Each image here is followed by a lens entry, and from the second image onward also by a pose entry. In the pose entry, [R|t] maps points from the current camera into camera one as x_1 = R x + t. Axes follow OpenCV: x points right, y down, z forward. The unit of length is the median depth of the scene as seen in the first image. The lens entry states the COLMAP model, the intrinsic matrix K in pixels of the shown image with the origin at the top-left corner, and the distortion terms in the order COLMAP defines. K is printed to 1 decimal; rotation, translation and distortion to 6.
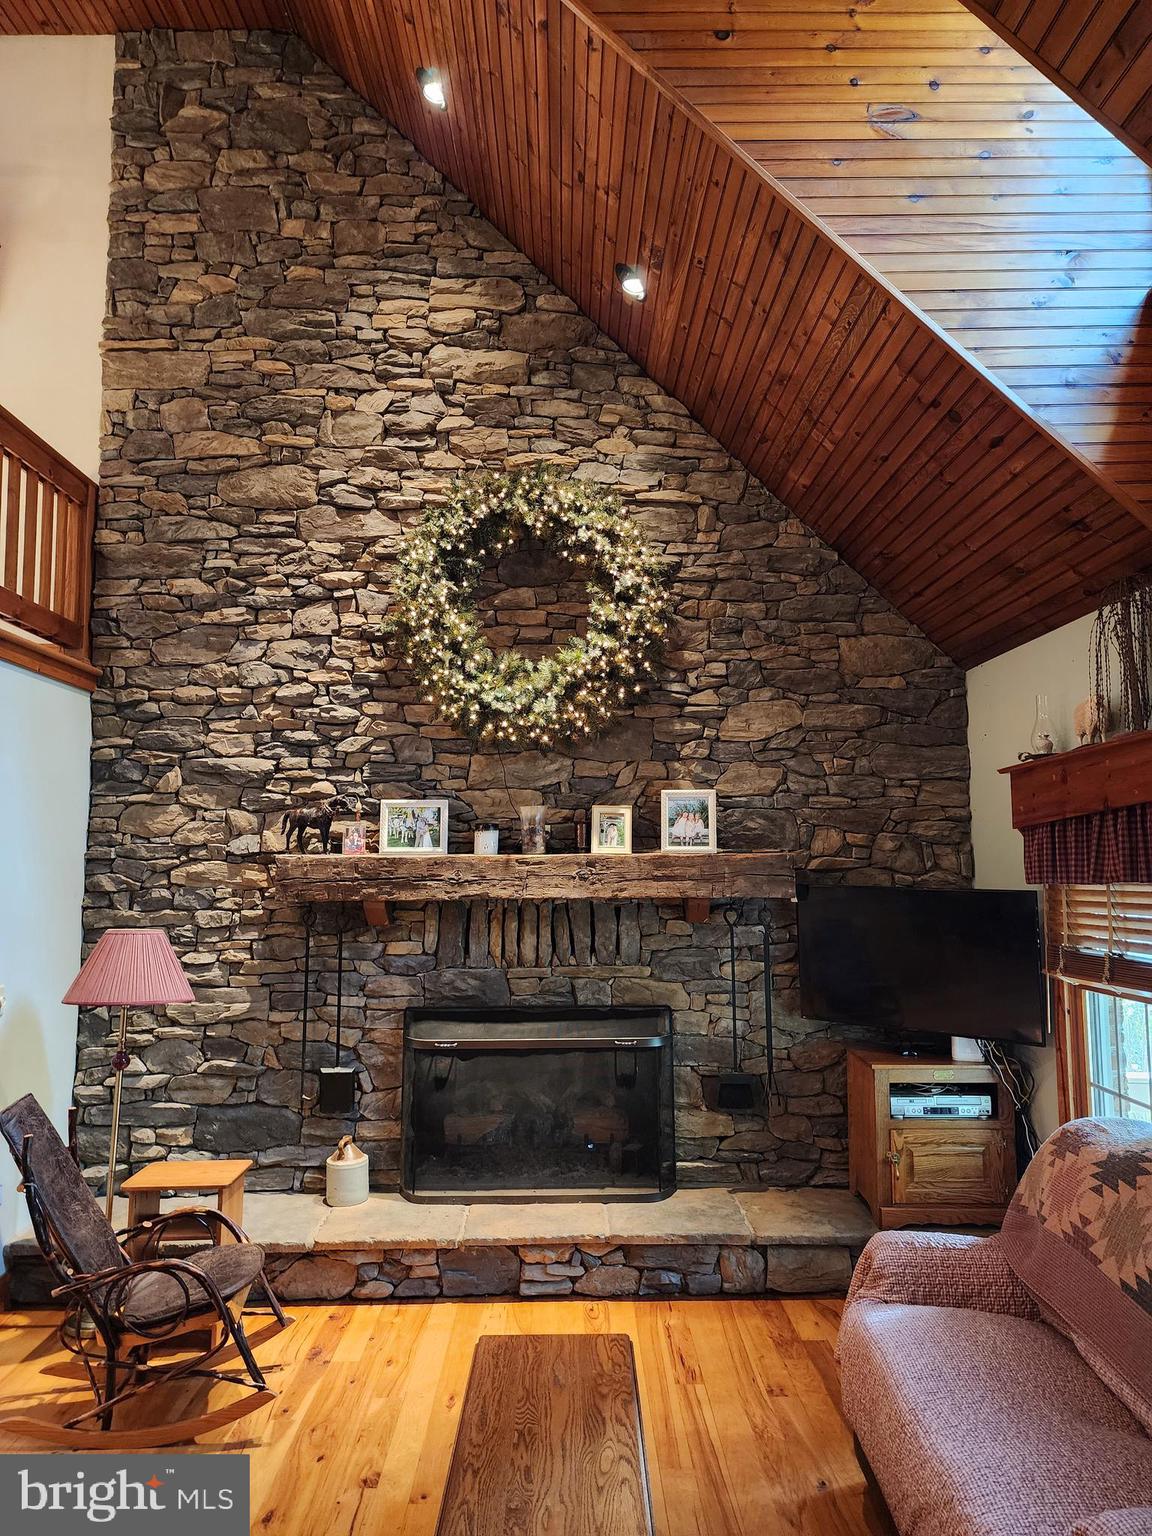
lens RADIAL K [[1032.2, 0, 591.4], [0, 1032.2, 772.4], [0, 0, 1]] dist [0.038726, -0.033137]
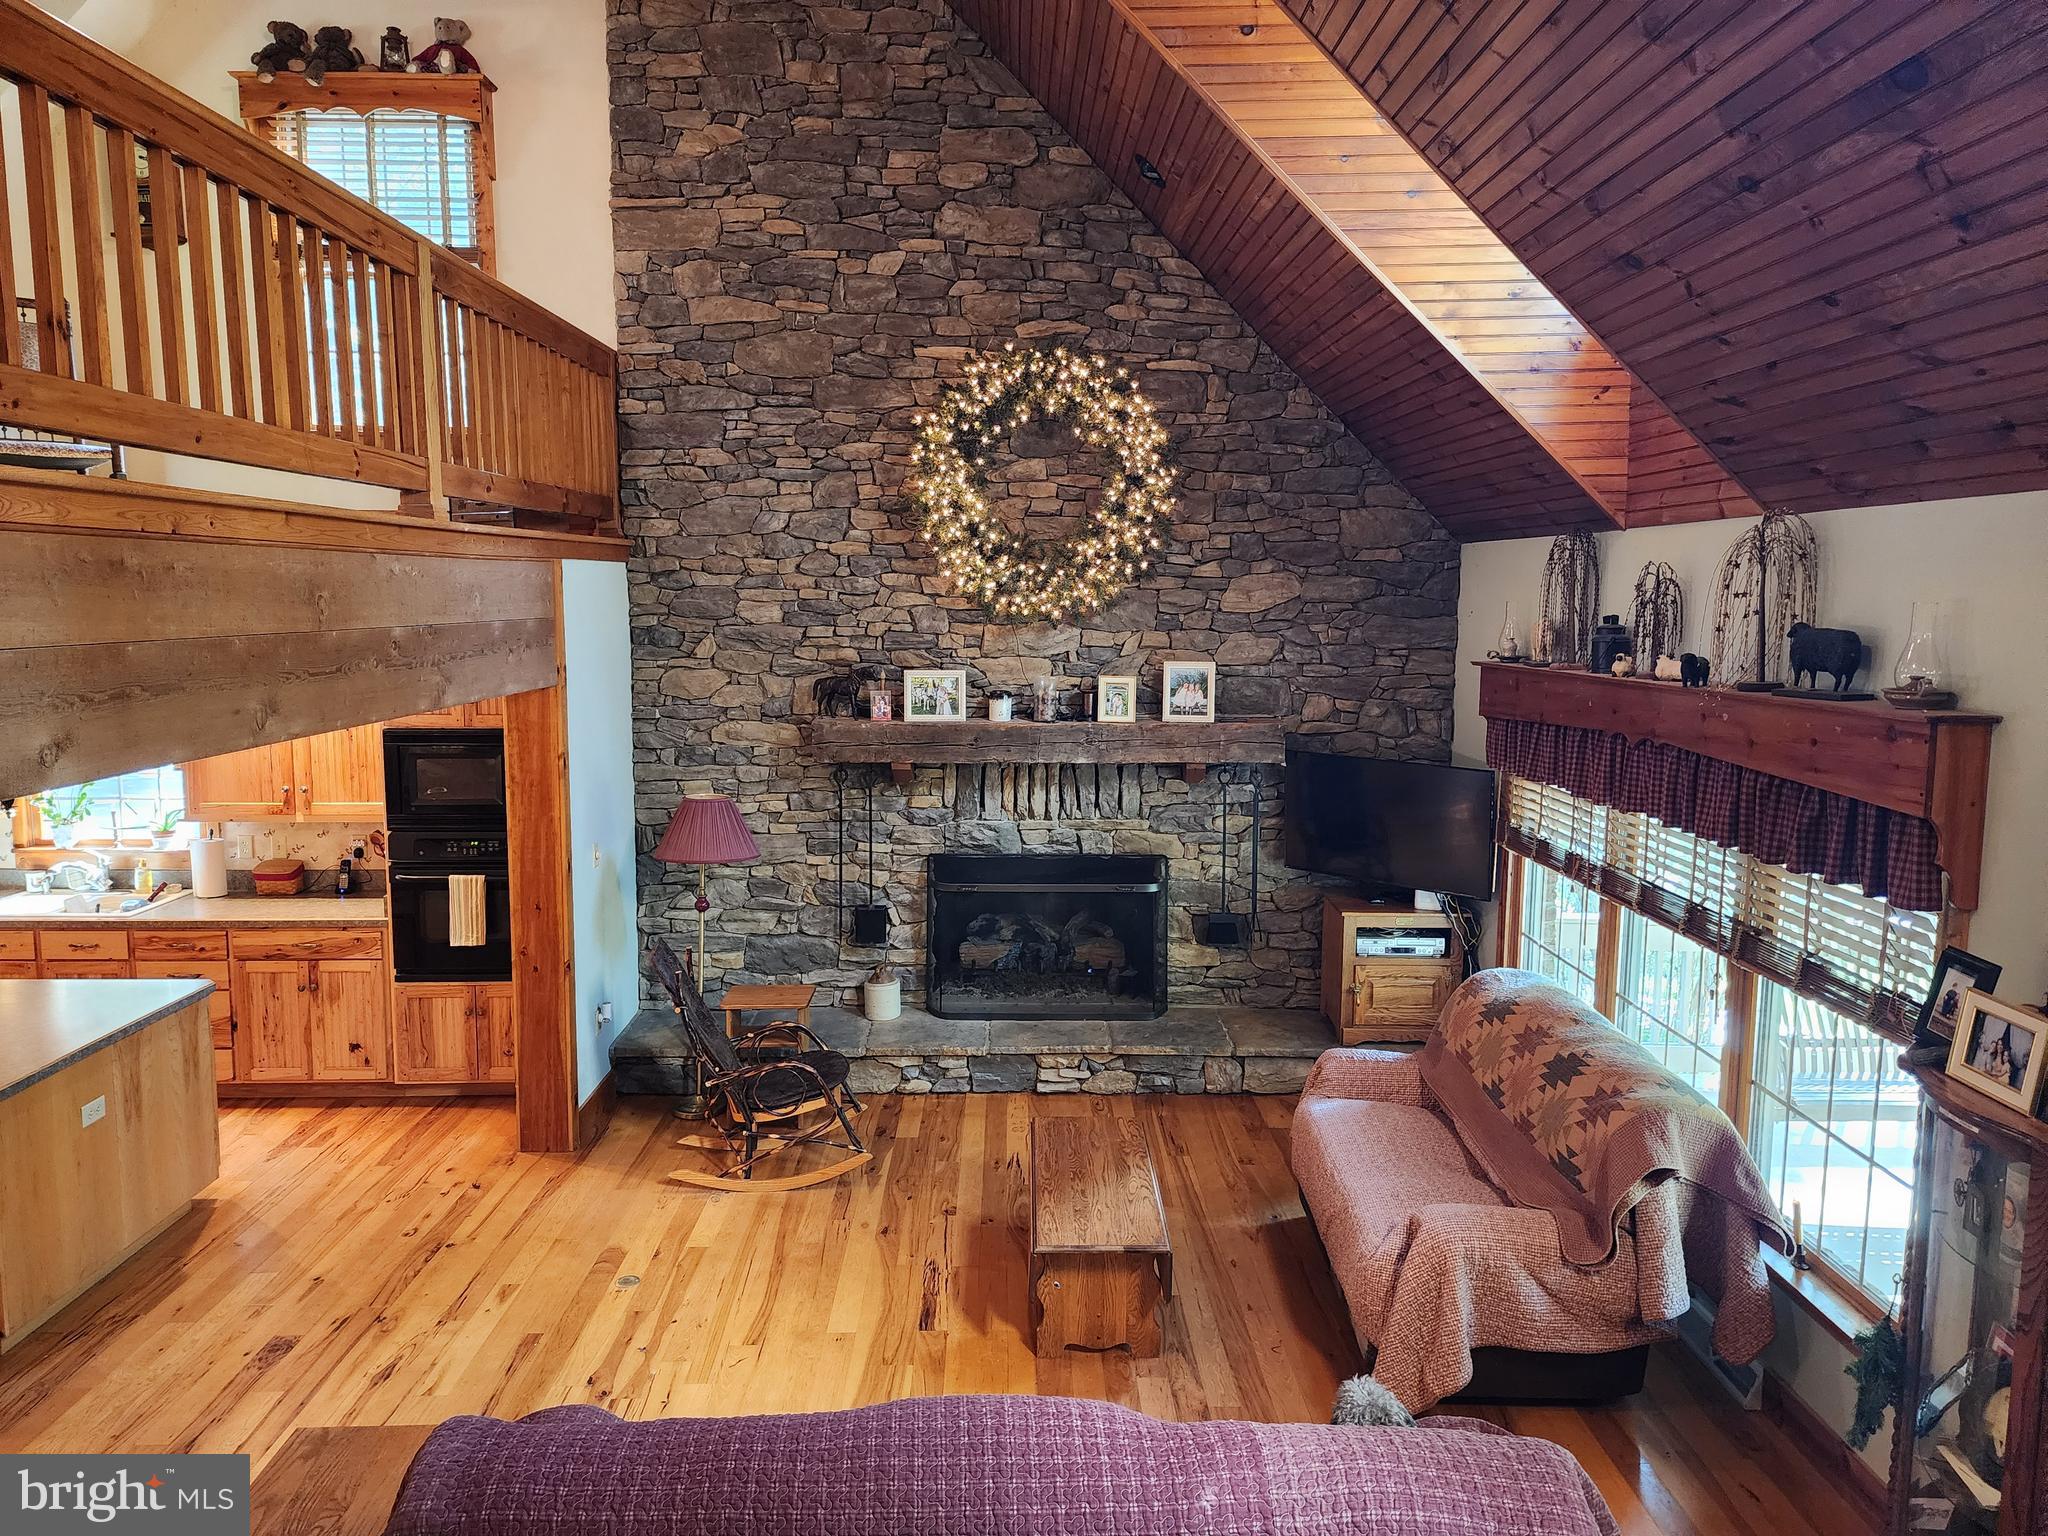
lens RADIAL K [[1376.3, 0, 1017.7], [0, 1376.3, 753.7], [0, 0, 1]] dist [0.038726, -0.033137]
pose [[0.999813, 0.009666, -0.016776, -0.058769], [-0.005847, 0.976753, 0.214288, -0.192874], [0.018458, -0.214150, 0.976626, -0.414139]]
